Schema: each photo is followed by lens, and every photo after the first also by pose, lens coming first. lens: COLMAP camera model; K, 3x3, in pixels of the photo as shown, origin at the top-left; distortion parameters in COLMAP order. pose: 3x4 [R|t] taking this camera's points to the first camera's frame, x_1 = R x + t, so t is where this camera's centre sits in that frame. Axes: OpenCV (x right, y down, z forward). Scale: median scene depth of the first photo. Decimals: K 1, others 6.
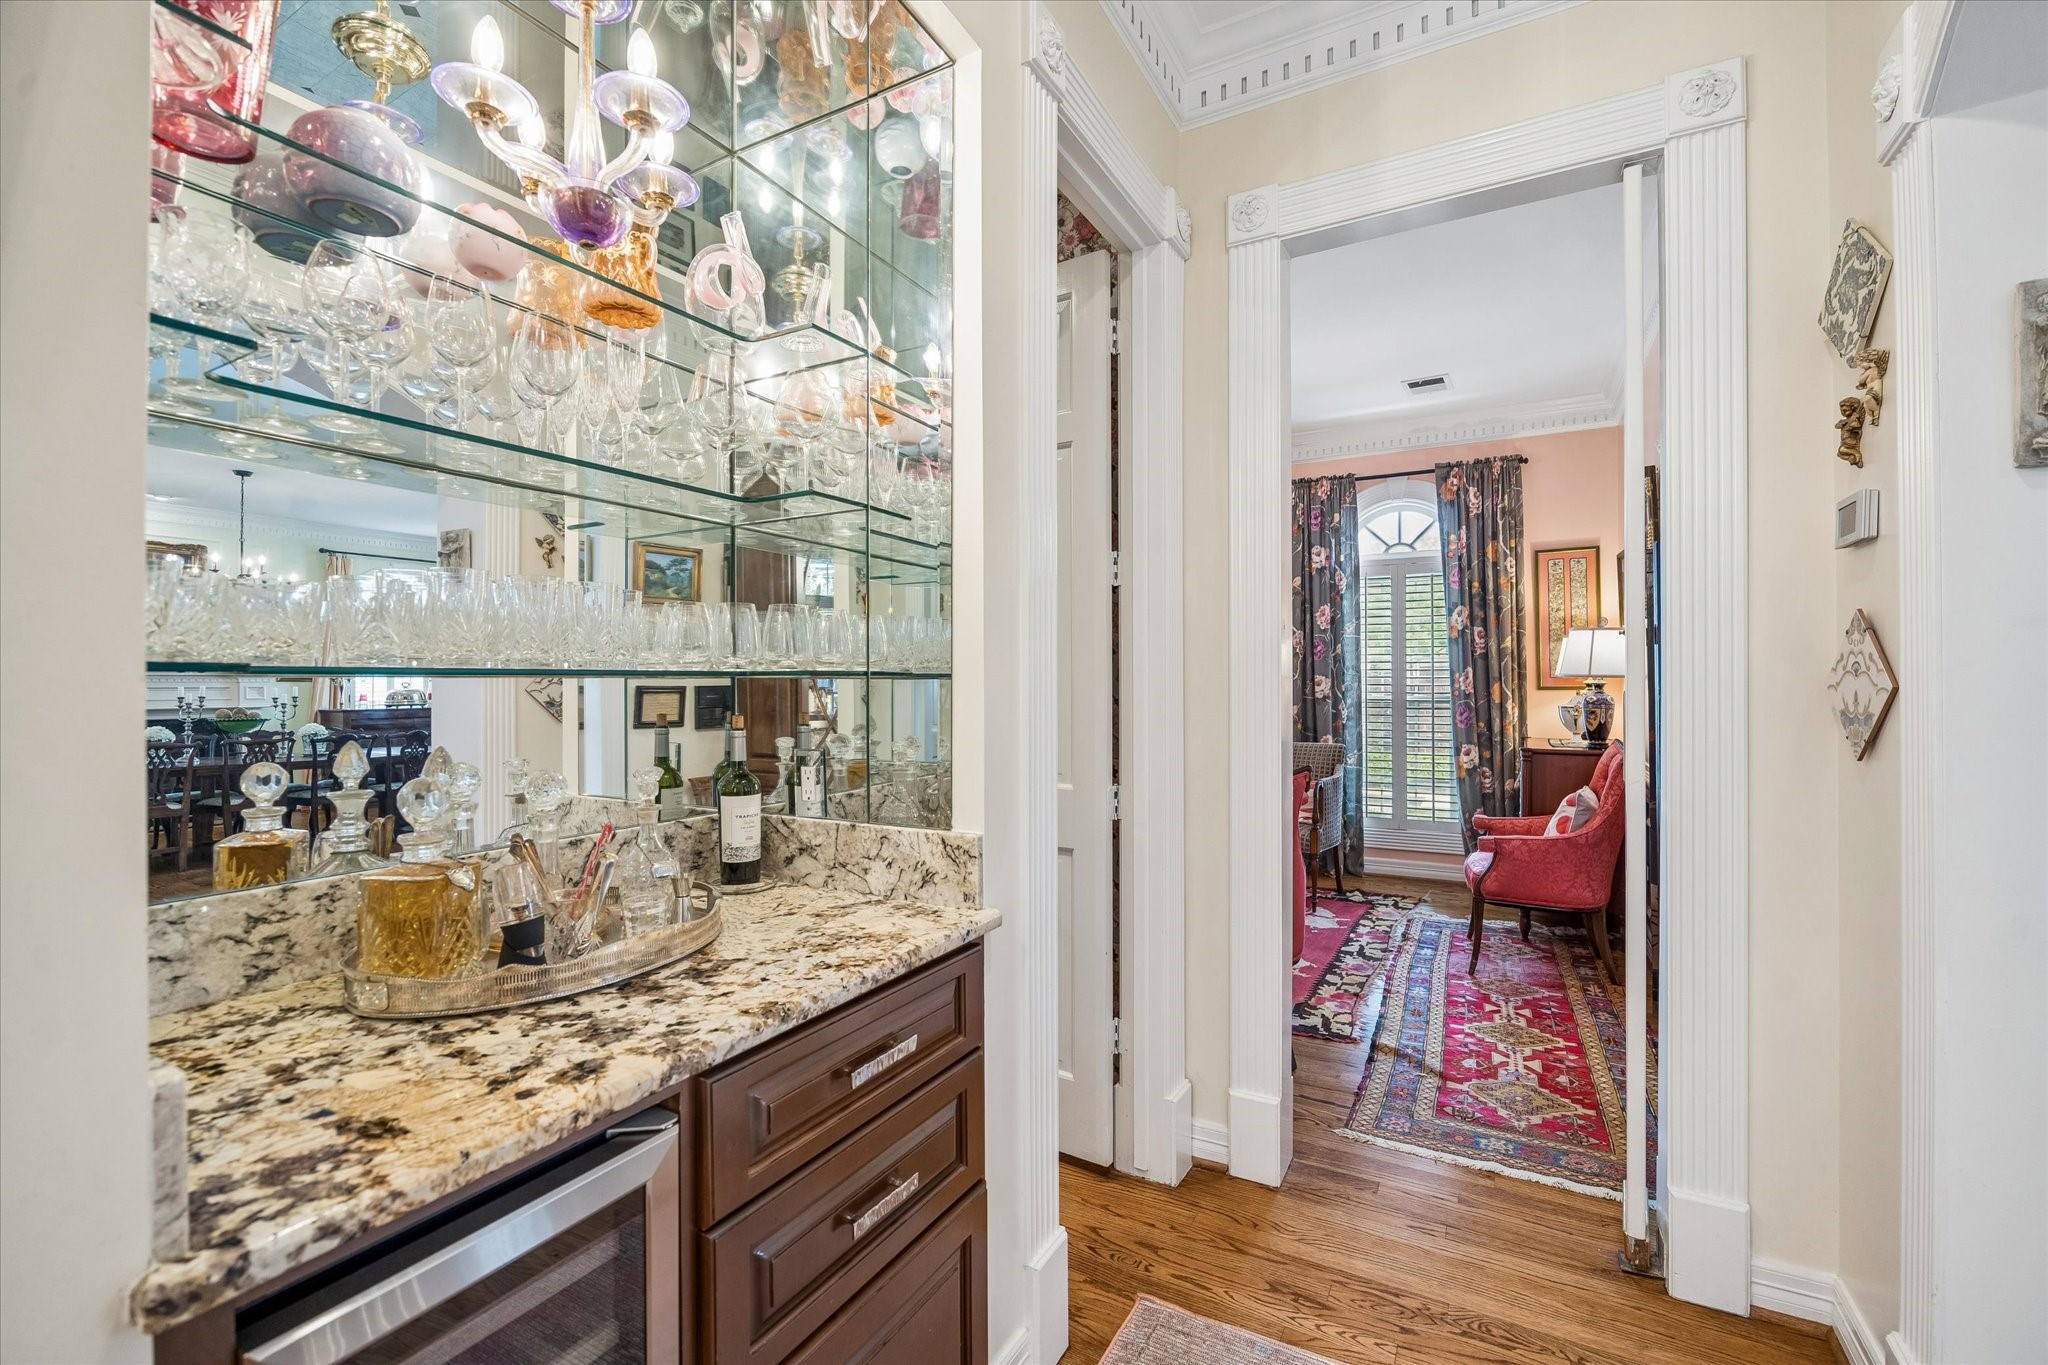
lens RADIAL K [[883.4, 0, 1025.1], [0, 883.4, 678.4], [0, 0, 1]] dist [-0.015079, 0.000192]
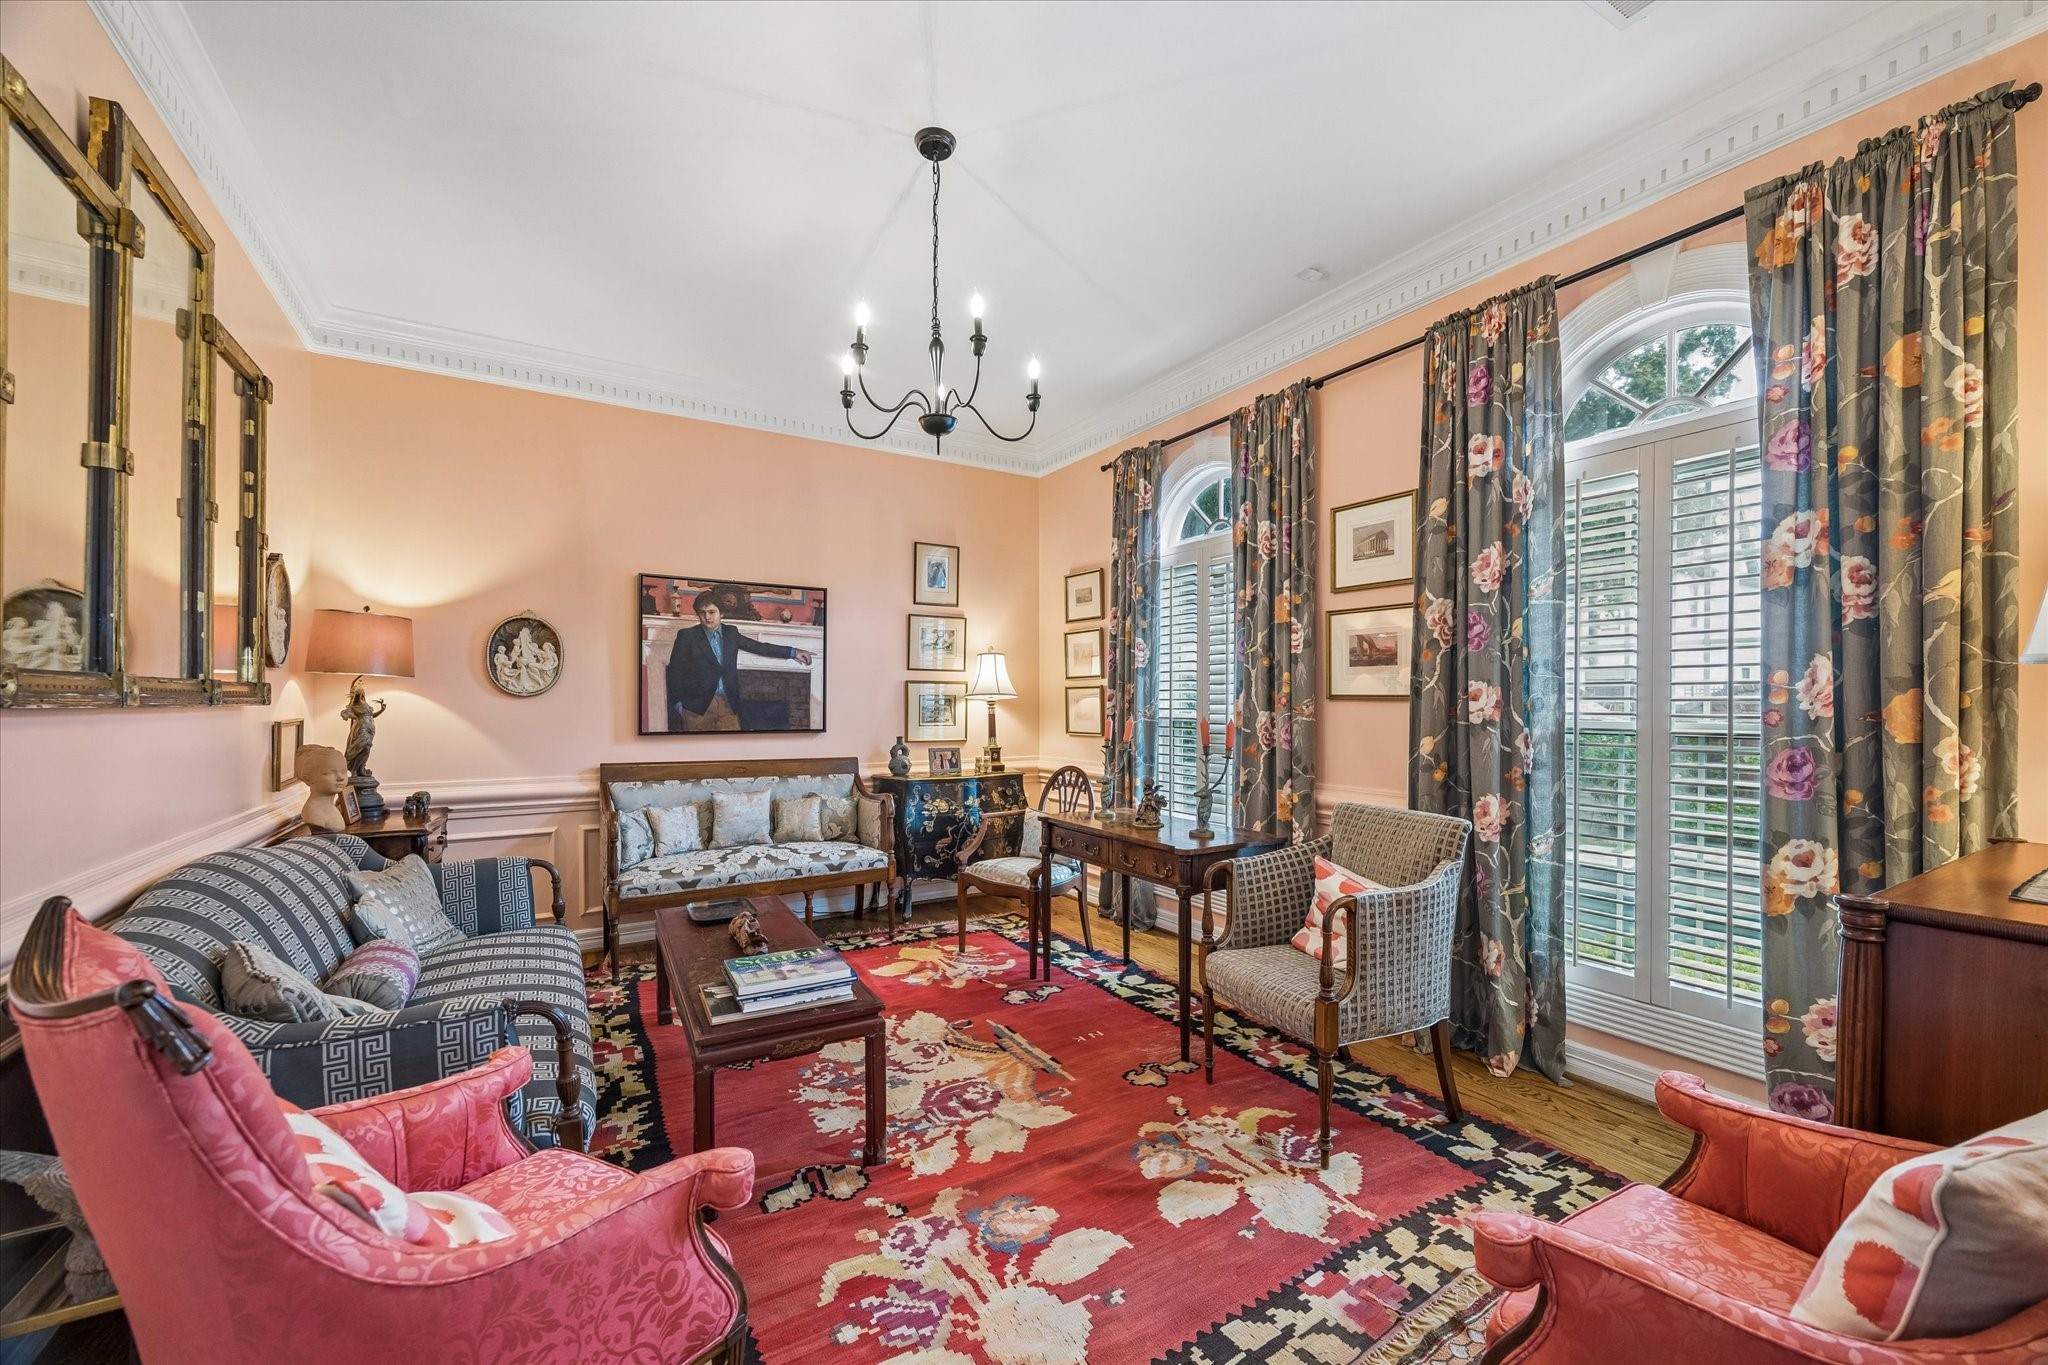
lens RADIAL K [[800.1, 0, 1045.5], [0, 800.1, 715.9], [0, 0, 1]] dist [-0.004213, 0.000683]
pose [[0.879941, 0.009977, -0.474977, 0.364229], [0.000587, 0.999756, 0.022087, 0.007278], [0.475082, -0.019714, 0.879721, 0.499557]]
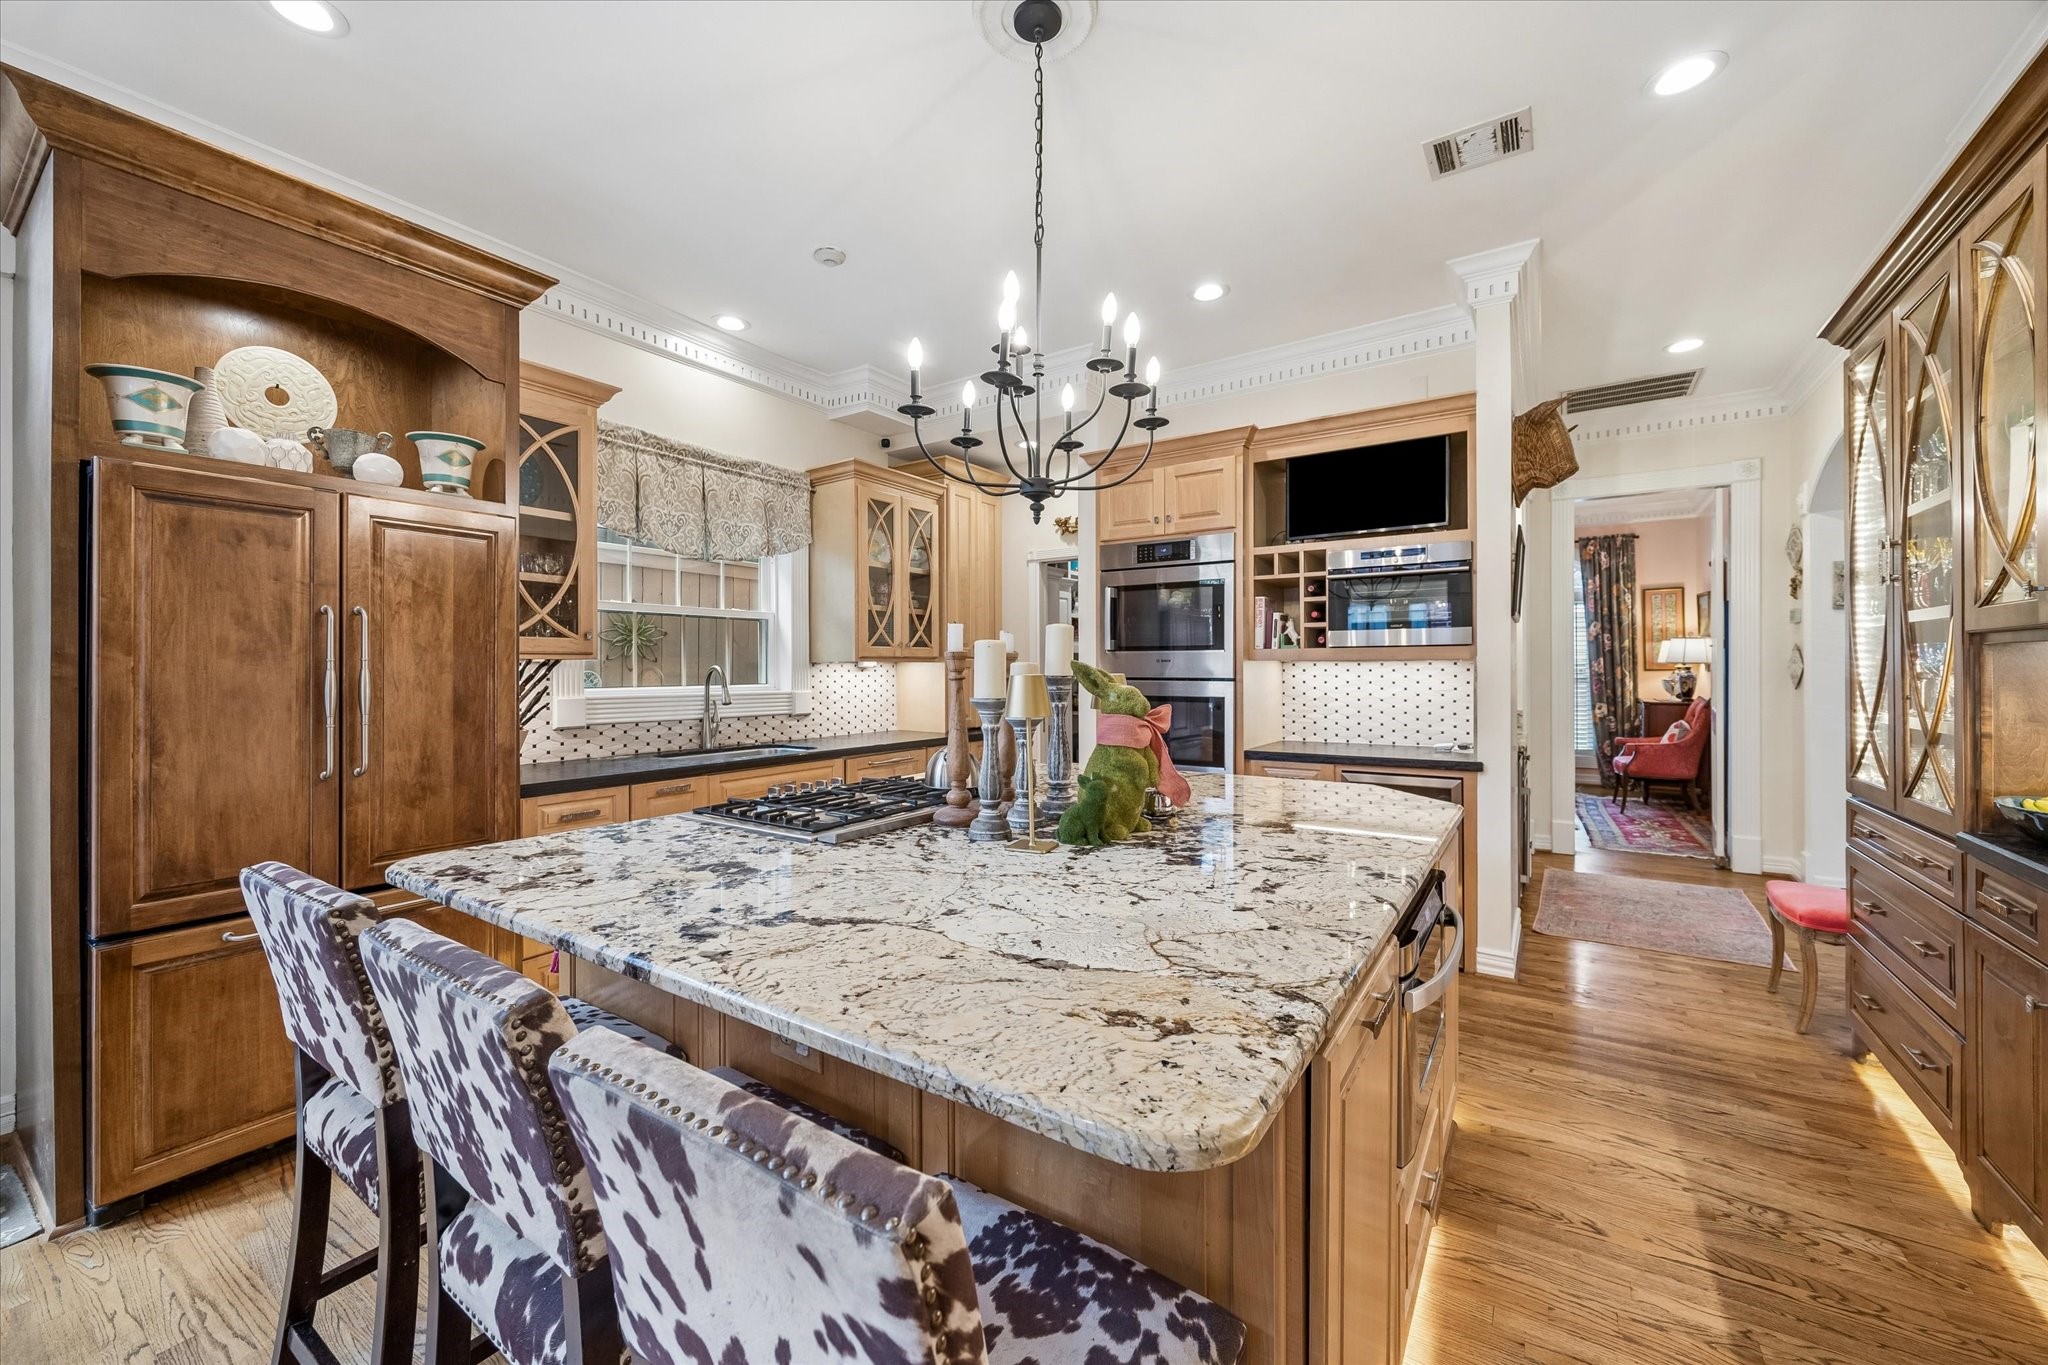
lens RADIAL K [[800.1, 0, 1024.7], [0, 800.1, 669.9], [0, 0, 1]] dist [-0.004213, 0.000683]
pose [[0.996483, -0.003023, -0.083741, -0.486357], [0.003509, 0.999978, 0.005658, -0.001718], [0.083722, -0.005932, 0.996471, -0.645981]]
